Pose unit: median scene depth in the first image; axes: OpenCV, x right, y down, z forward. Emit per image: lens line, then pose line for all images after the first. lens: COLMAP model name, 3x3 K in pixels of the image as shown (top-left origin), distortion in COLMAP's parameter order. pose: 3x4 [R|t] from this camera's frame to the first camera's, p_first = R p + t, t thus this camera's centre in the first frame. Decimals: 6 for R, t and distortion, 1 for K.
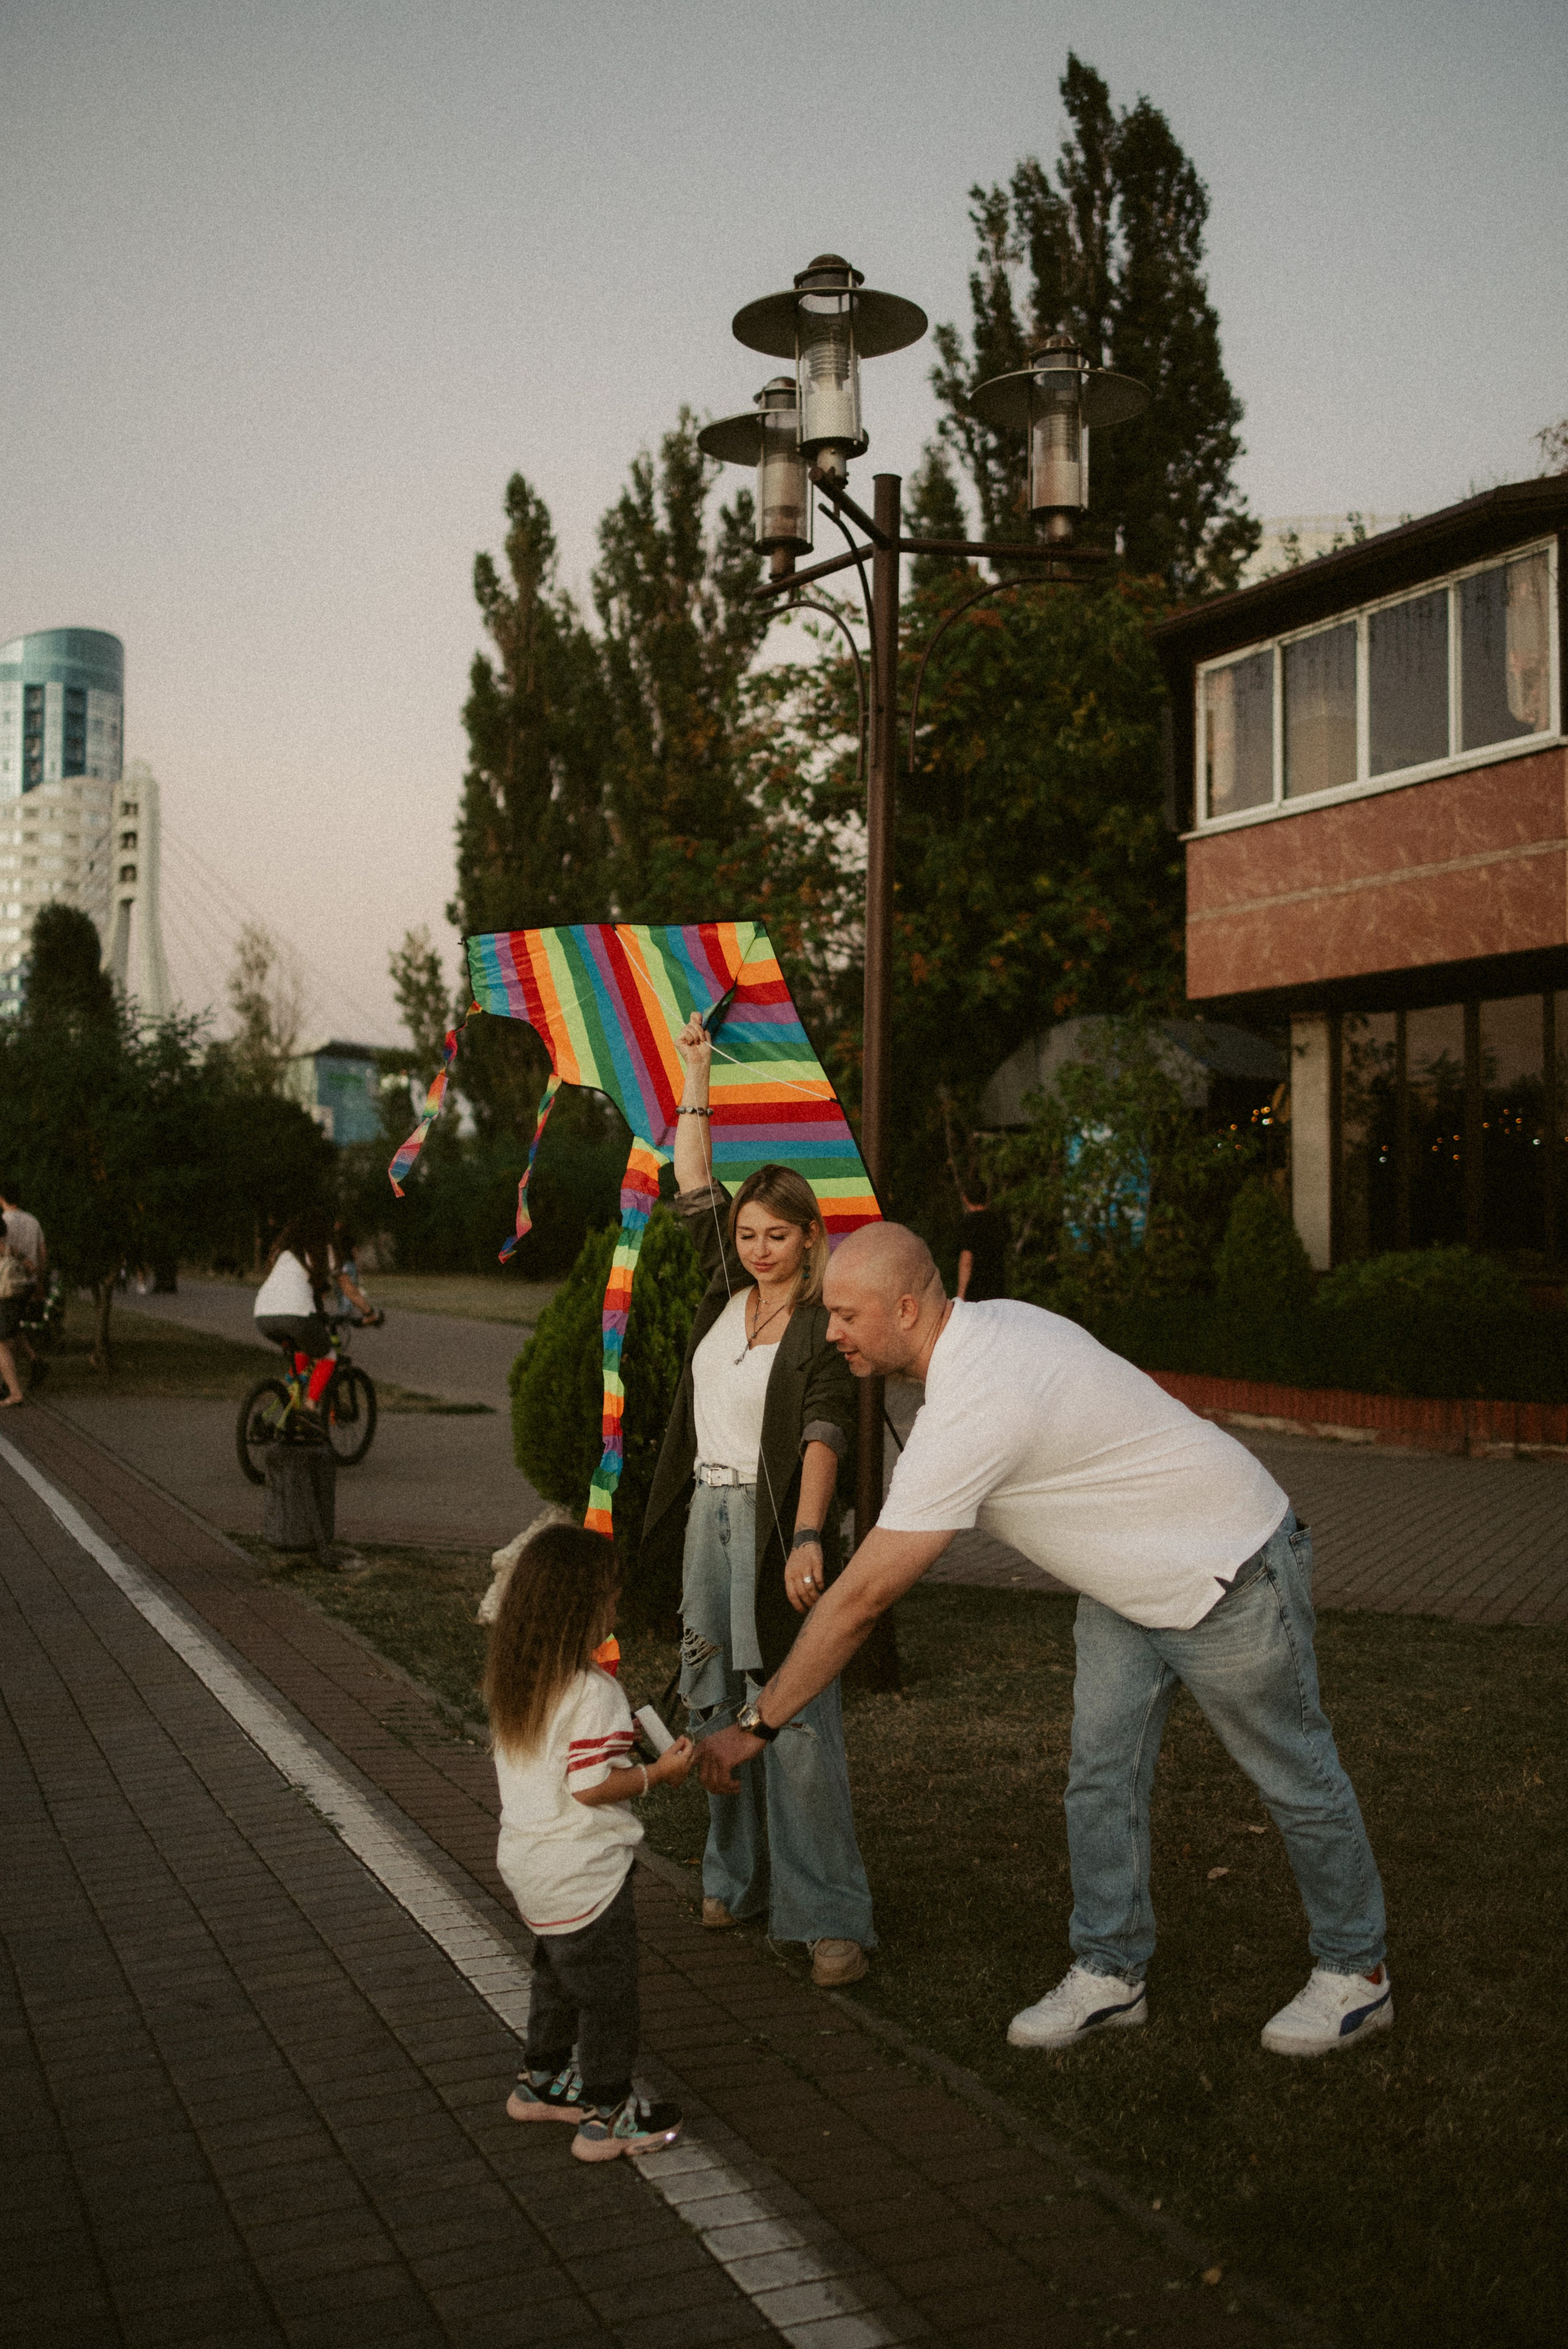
lens RADIAL K [[2369.3, 0, 799.7], [0, 2369.3, 1182.4], [0, 0, 1]] dist [-0.016204, 0.000000]
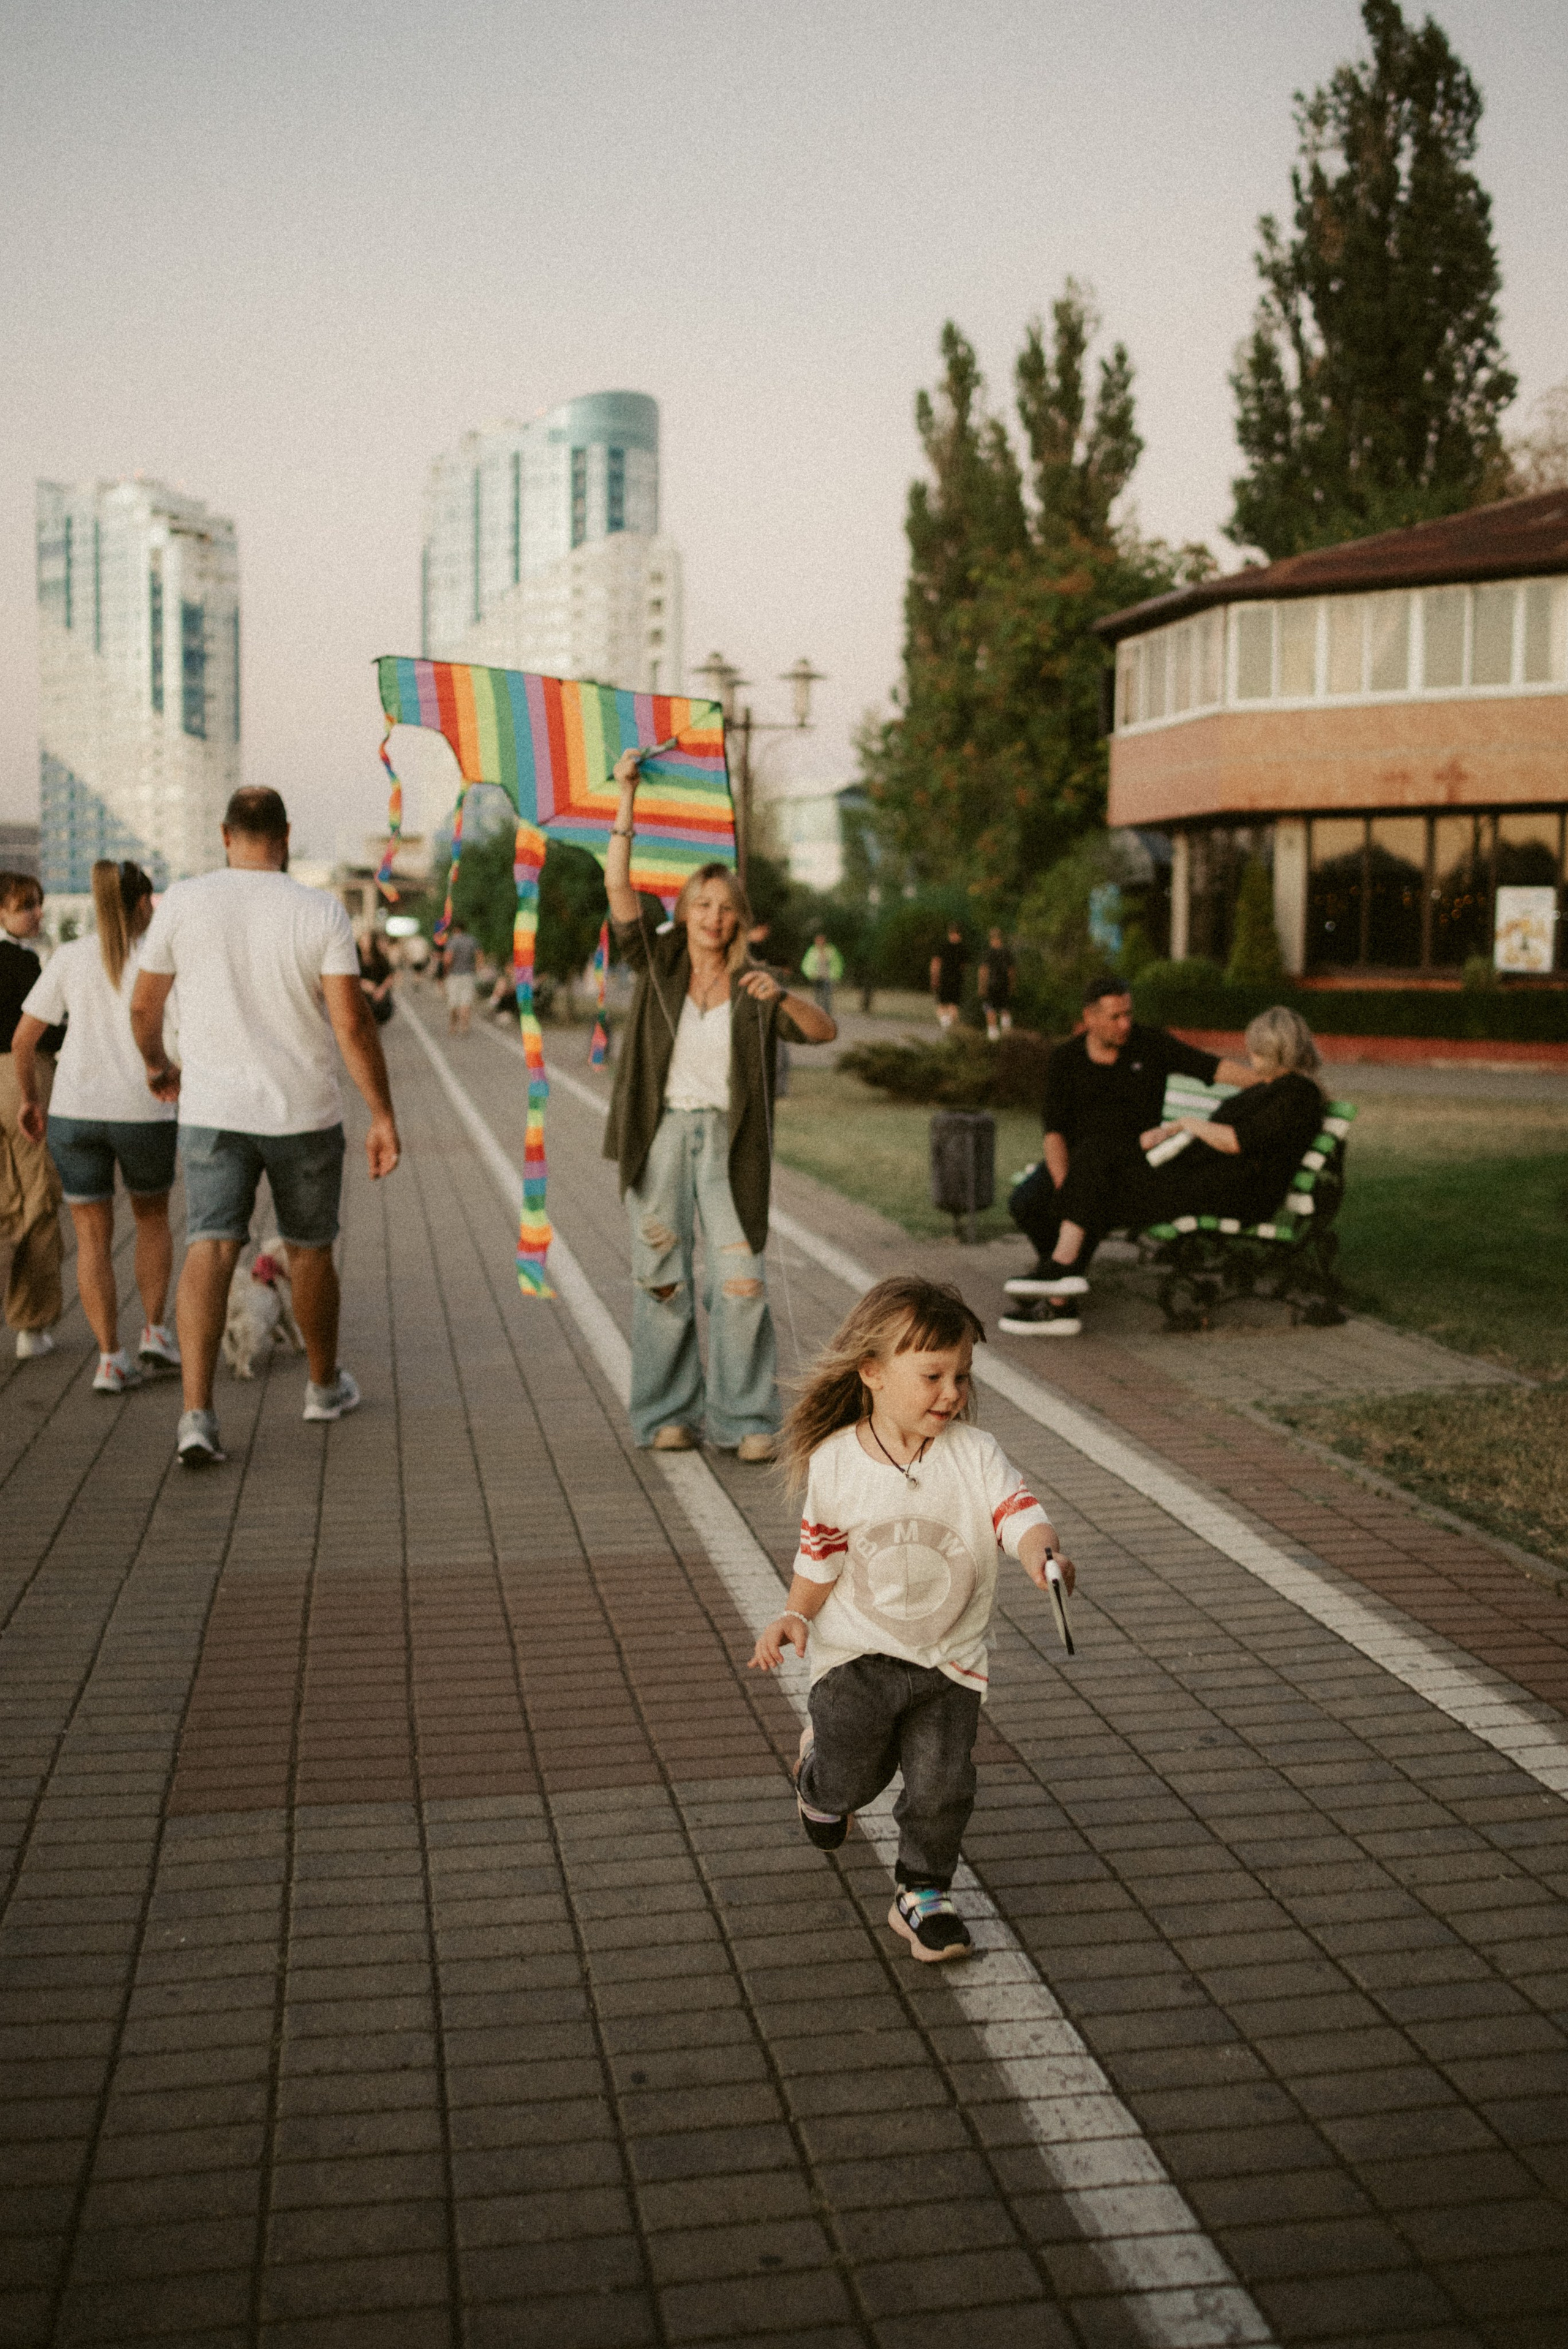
lens RADIAL K [[2369.3, 0, 786.2], [0, 2369.3, 1181.9], [0, 0, 1]] dist [-0.016204, 0.000000]
pose [[0.973608, 0.027000, -0.226623, 0.090663], [-0.001456, 0.993692, 0.112130, -0.001625], [0.228221, -0.108841, 0.967507, -0.241925]]
